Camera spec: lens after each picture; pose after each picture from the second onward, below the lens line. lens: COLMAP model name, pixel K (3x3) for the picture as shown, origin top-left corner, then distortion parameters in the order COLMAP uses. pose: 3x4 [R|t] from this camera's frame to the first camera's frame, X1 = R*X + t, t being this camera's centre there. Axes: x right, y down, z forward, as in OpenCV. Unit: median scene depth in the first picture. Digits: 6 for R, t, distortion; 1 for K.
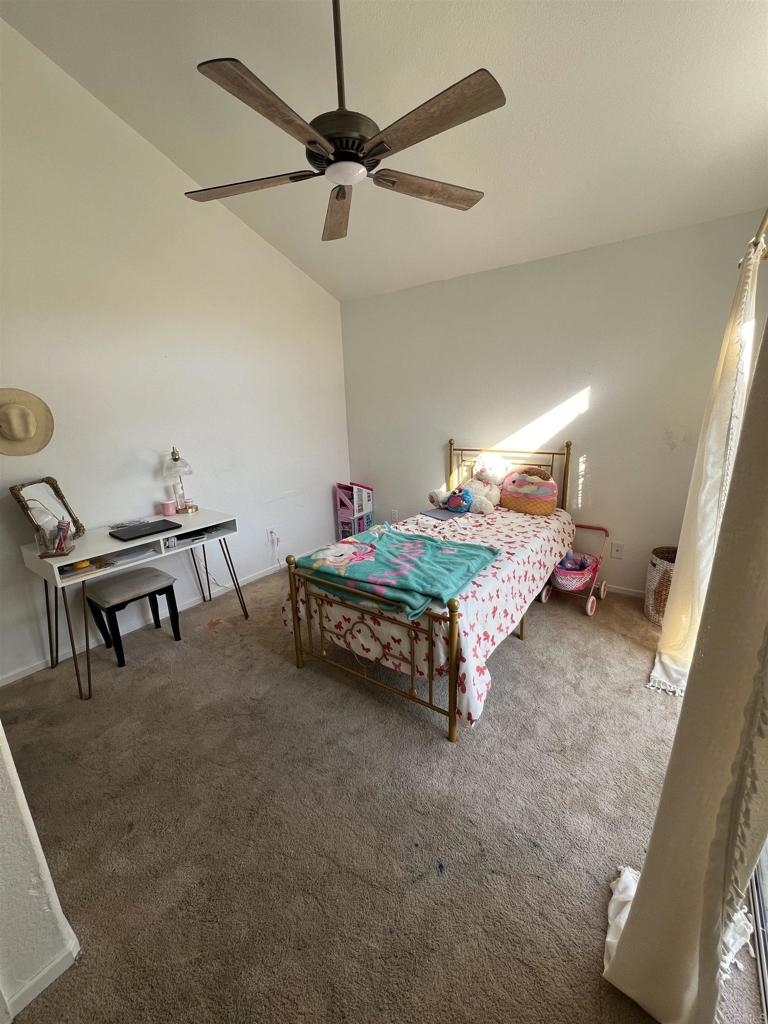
lens RADIAL K [[411.3, 0, 387.5], [0, 411.3, 510.8], [0, 0, 1]] dist [-0.002071, -0.000162]
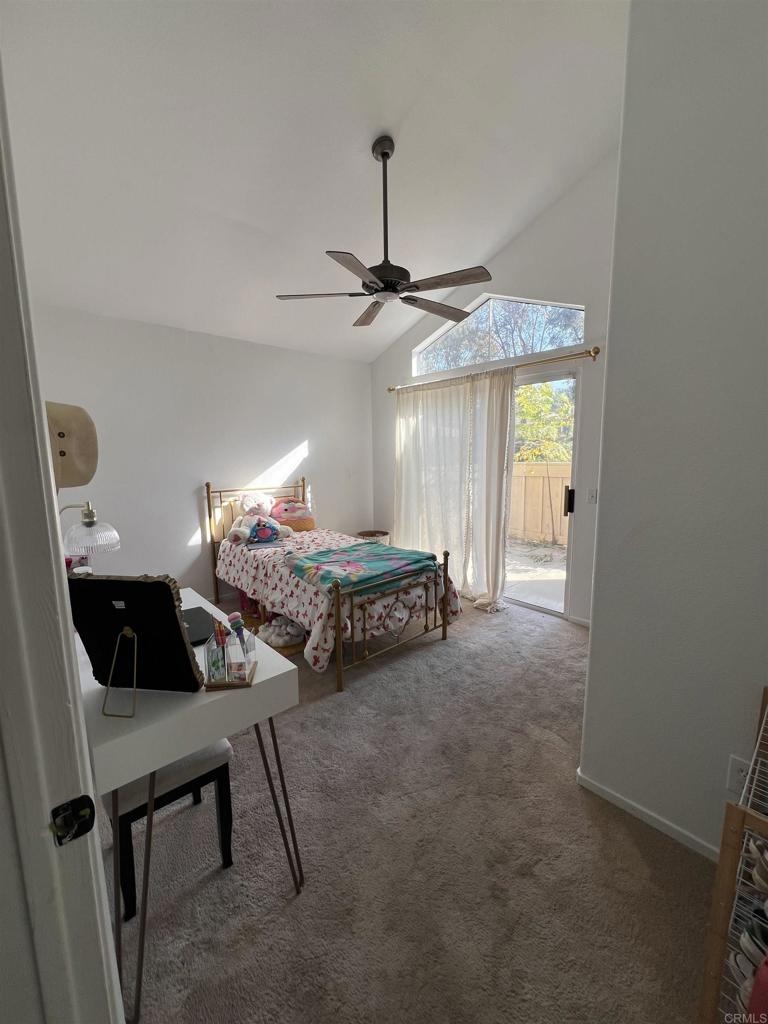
lens RADIAL K [[411.3, 0, 388.0], [0, 411.3, 512.8], [0, 0, 1]] dist [-0.002071, -0.000162]
pose [[0.191923, -0.110457, 0.975174, -1.284404], [0.242506, 0.968171, 0.061936, -0.095084], [-0.950977, 0.224598, 0.212601, 0.642057]]
